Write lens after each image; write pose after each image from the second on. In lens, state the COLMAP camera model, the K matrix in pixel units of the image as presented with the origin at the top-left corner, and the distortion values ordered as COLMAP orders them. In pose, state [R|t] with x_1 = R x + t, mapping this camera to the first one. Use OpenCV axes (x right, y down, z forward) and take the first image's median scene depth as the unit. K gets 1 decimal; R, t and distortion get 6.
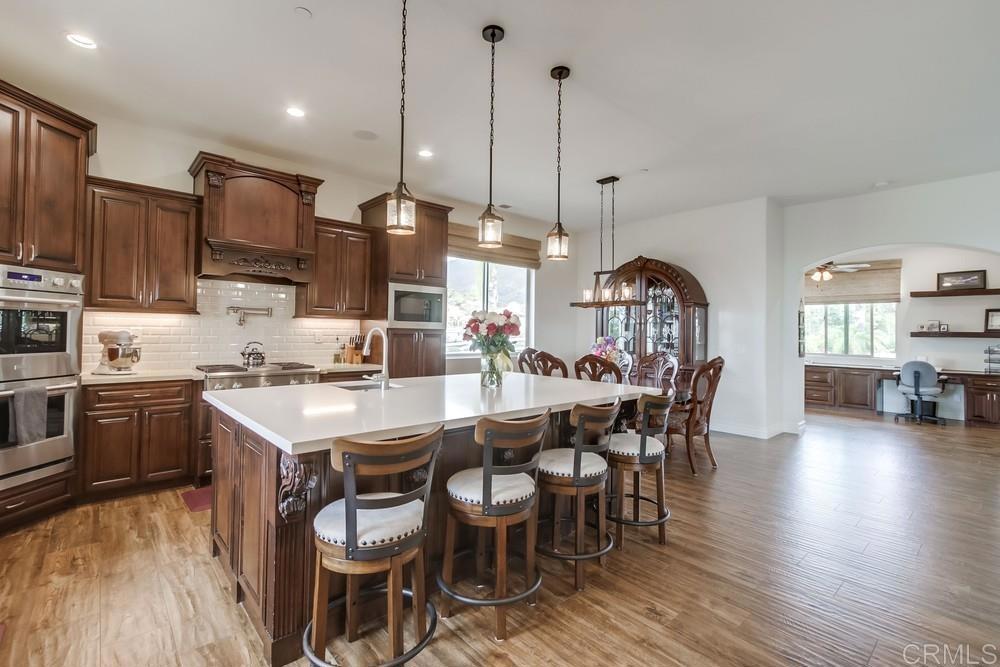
lens RADIAL K [[457.7, 0, 496.5], [0, 457.7, 324.8], [0, 0, 1]] dist [0.003449, 0.000660]
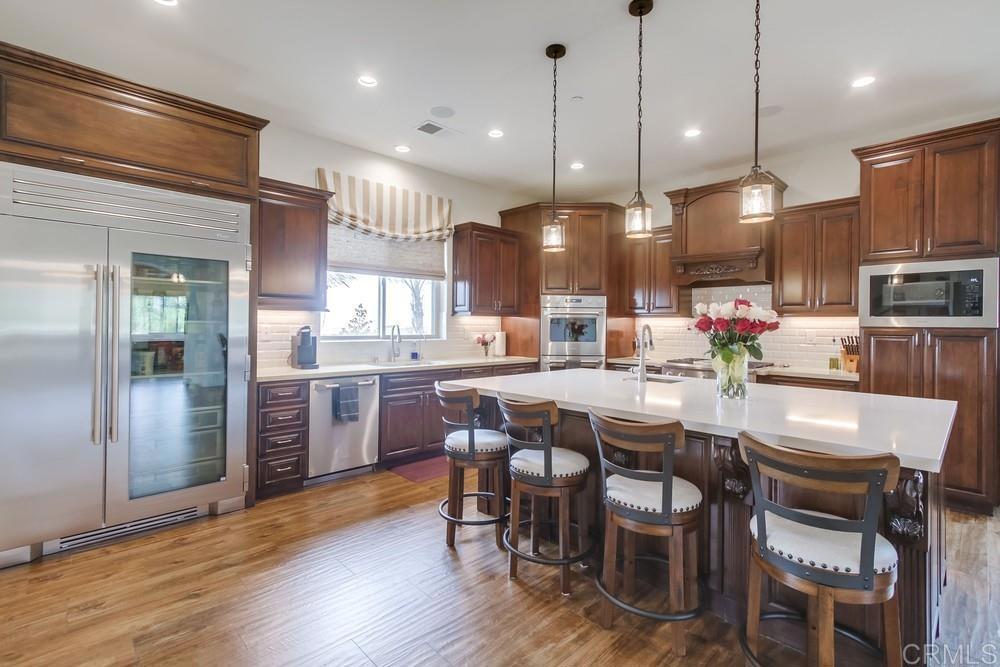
lens RADIAL K [[457.7, 0, 496.5], [0, 457.7, 324.8], [0, 0, 1]] dist [0.003449, 0.000660]
pose [[0.032515, -0.016921, -0.999328, 0.772693], [0.006439, 0.999839, -0.016720, 0.020212], [0.999450, -0.005891, 0.032619, 0.575968]]
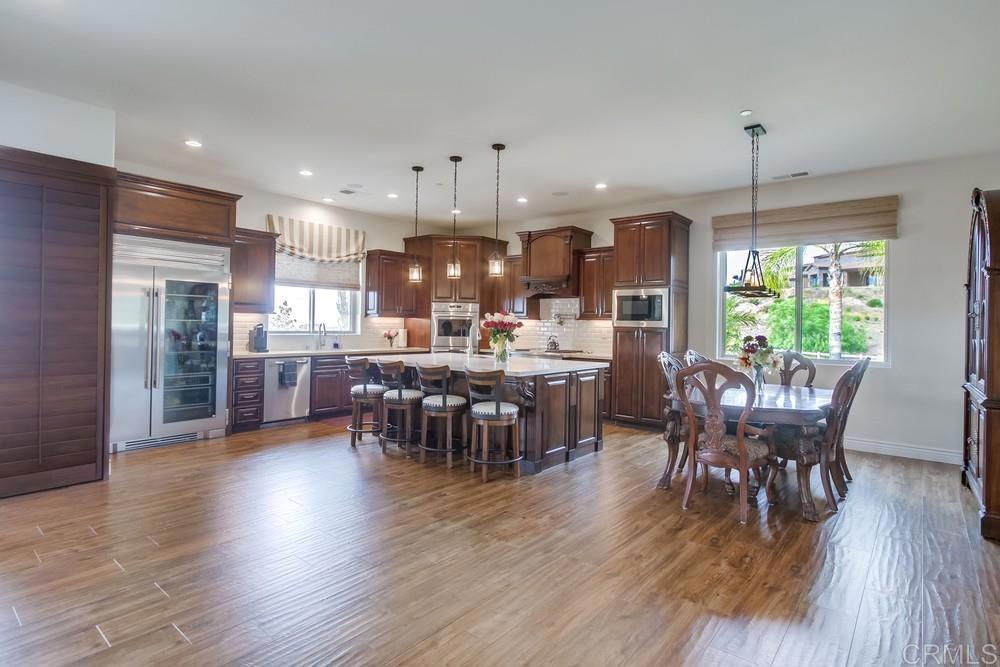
lens RADIAL K [[511.0, 0, 498.1], [0, 511.0, 323.2], [0, 0, 1]] dist [-0.002638, 0.000031]
pose [[0.149707, -0.018557, -0.988556, 1.682225], [0.001070, 0.999826, -0.018607, 0.037361], [0.988730, 0.001728, 0.149701, 0.738786]]
